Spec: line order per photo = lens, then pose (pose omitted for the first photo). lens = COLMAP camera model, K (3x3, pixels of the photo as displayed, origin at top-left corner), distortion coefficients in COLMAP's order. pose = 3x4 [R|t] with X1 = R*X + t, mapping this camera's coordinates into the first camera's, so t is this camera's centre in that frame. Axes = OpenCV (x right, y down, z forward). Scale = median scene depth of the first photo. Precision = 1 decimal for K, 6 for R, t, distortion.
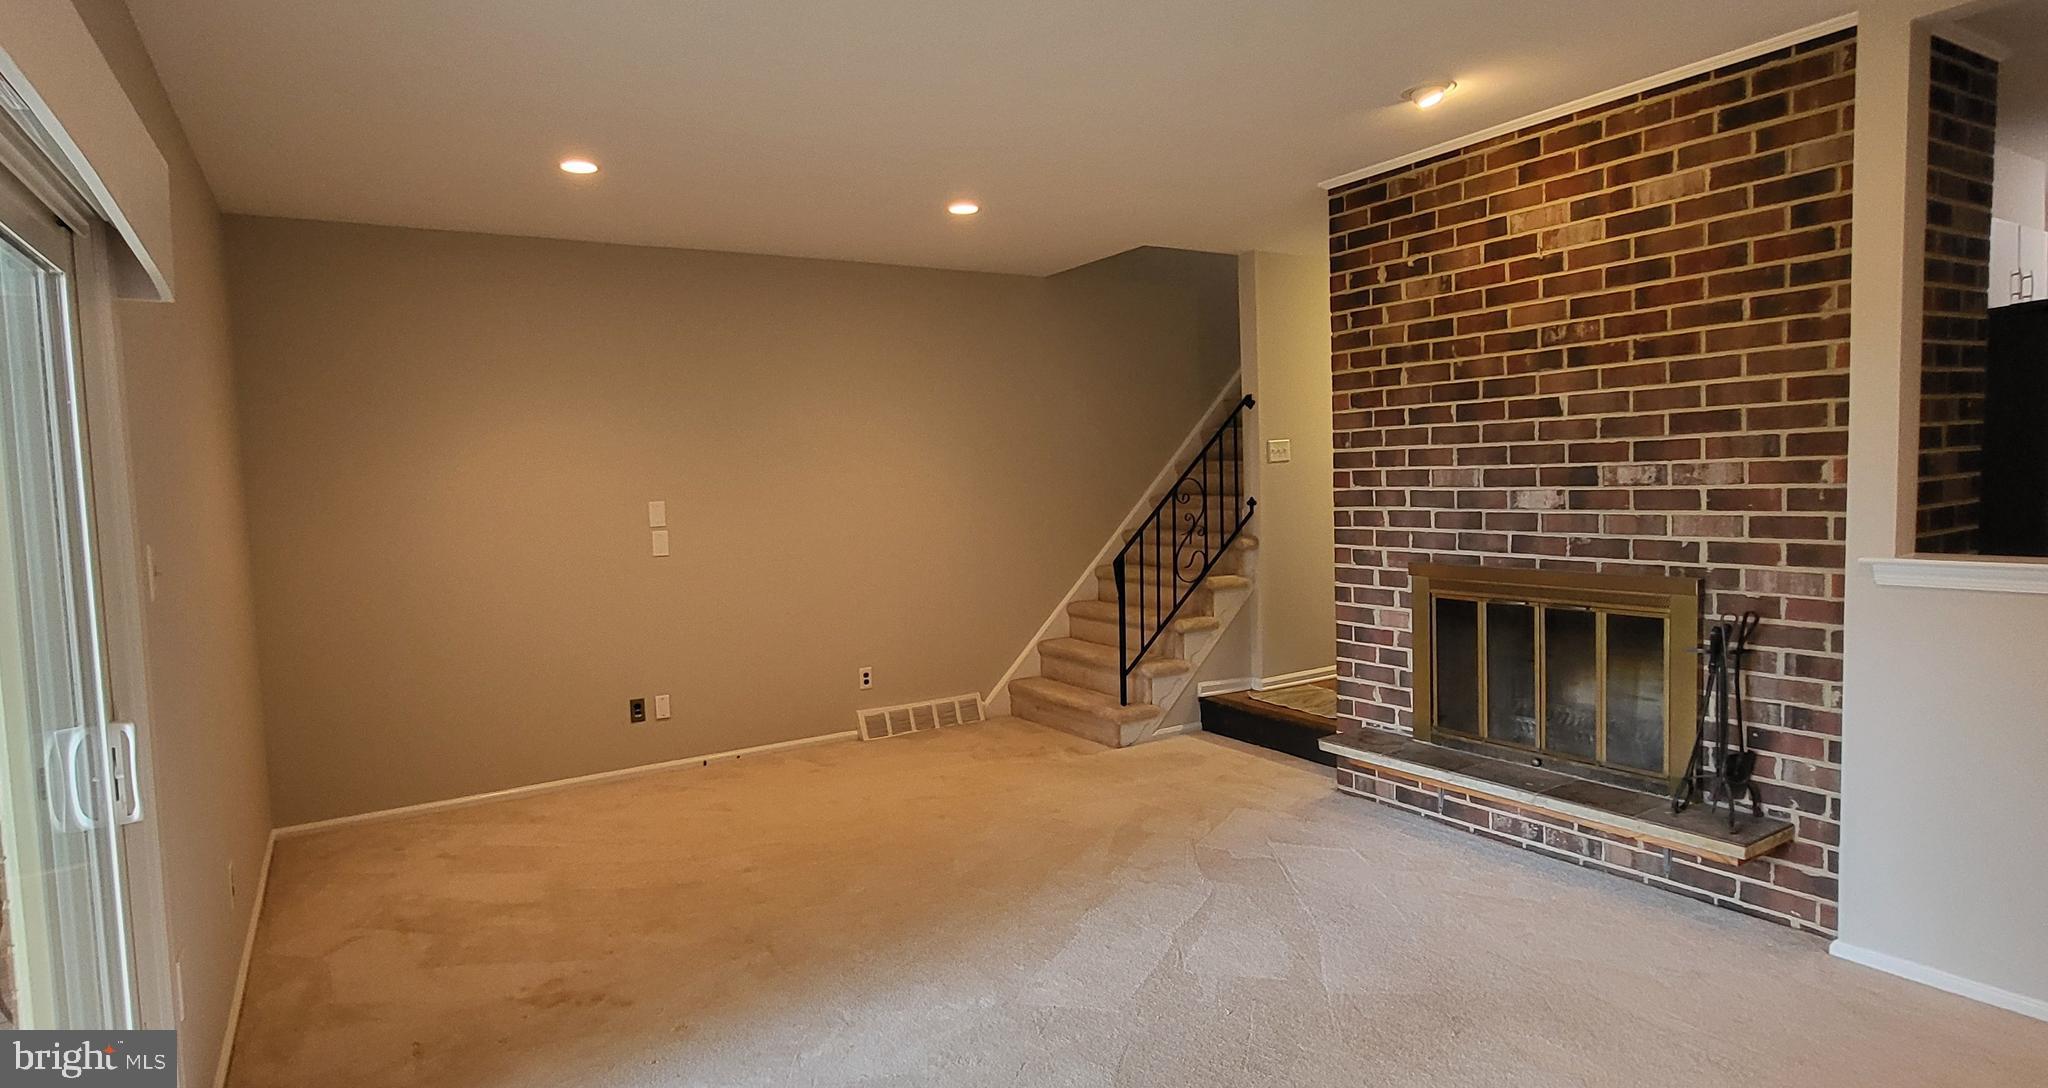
lens RADIAL K [[1103.4, 0, 1022.5], [0, 1103.4, 546.5], [0, 0, 1]] dist [0.000112, -0.001084]
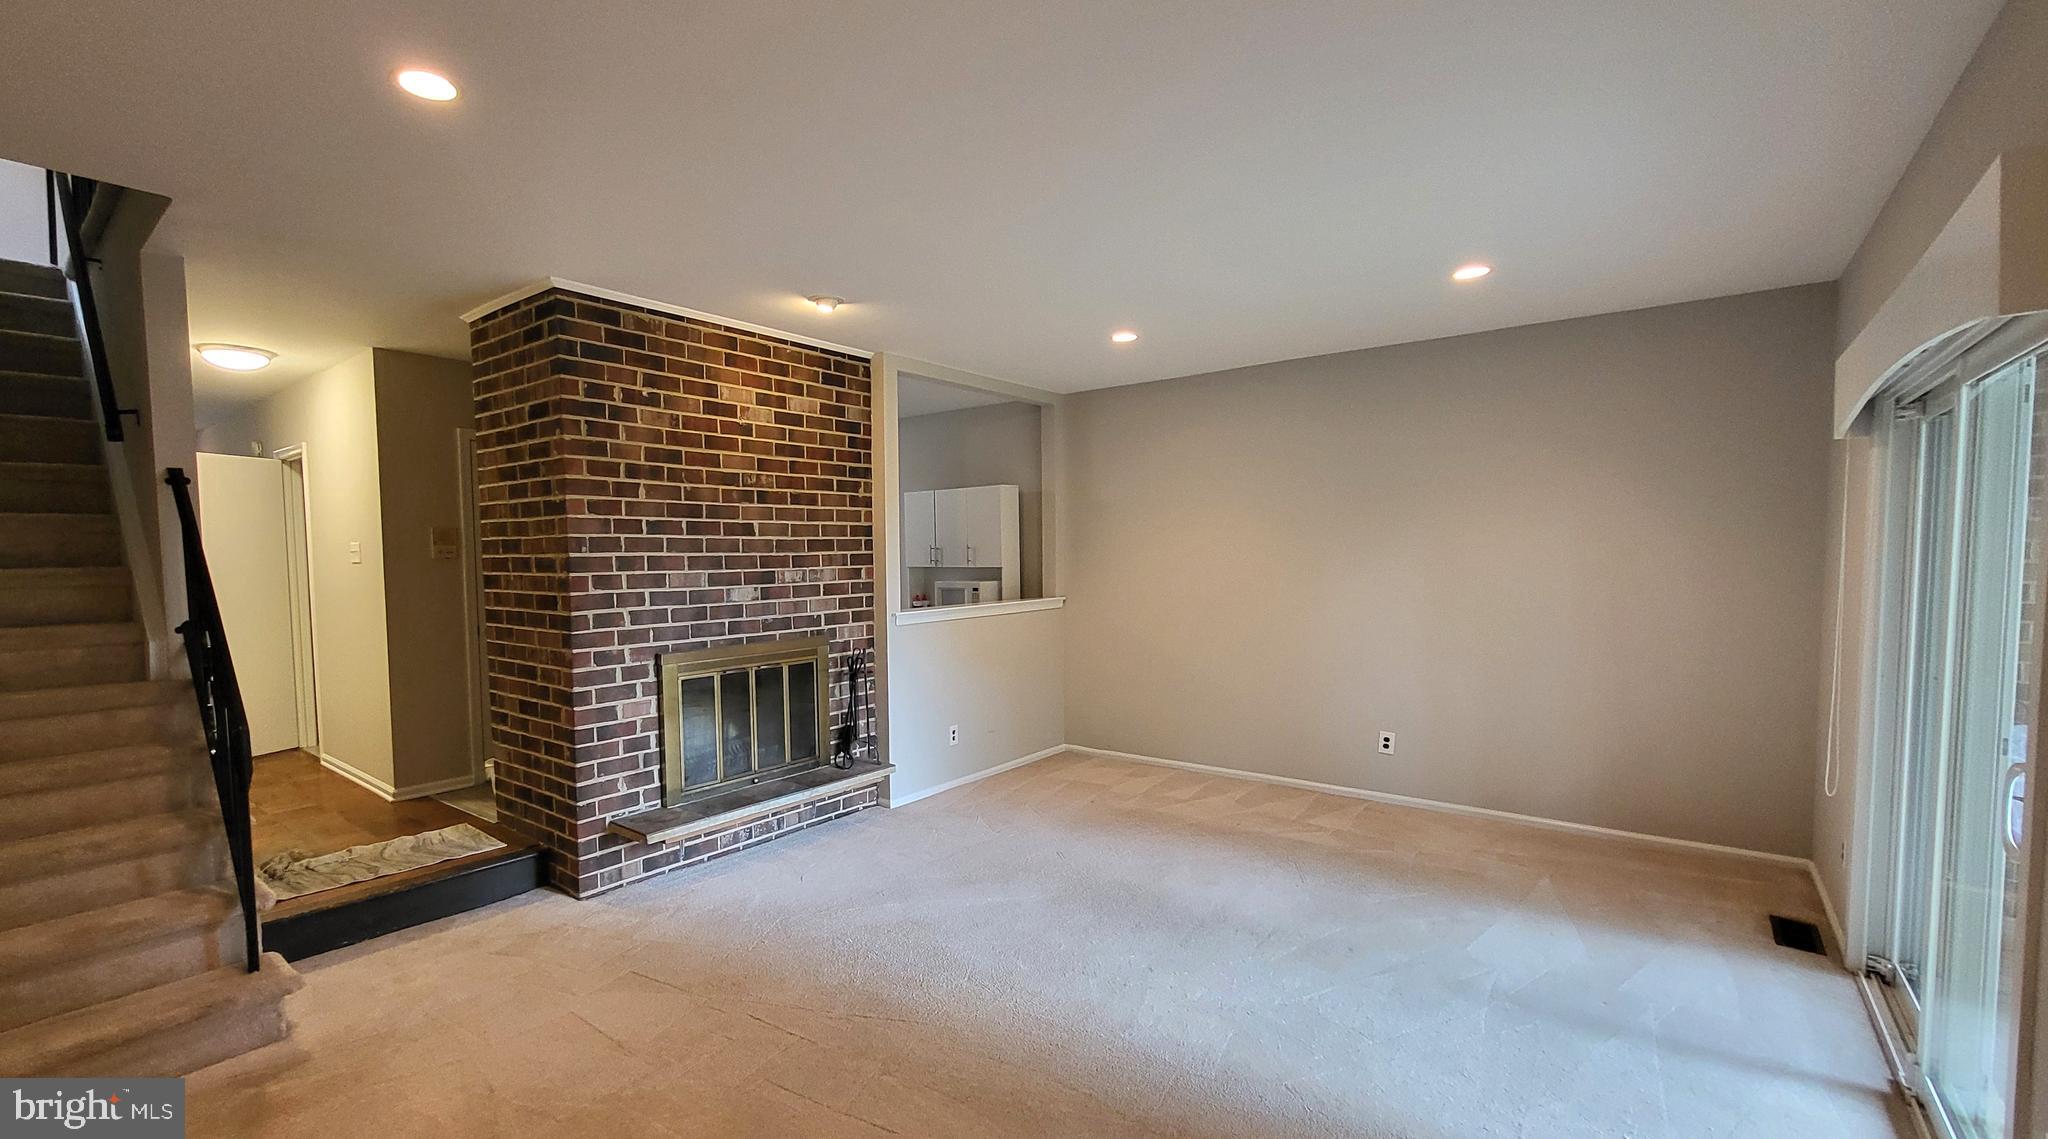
lens RADIAL K [[857.9, 0, 998.5], [0, 857.9, 600.0], [0, 0, 1]] dist [-0.001222, 0.000012]
pose [[-0.341301, -0.017274, 0.939795, -0.657830], [0.082746, 0.995397, 0.048347, -0.060454], [-0.936305, 0.094265, -0.338301, 1.050306]]
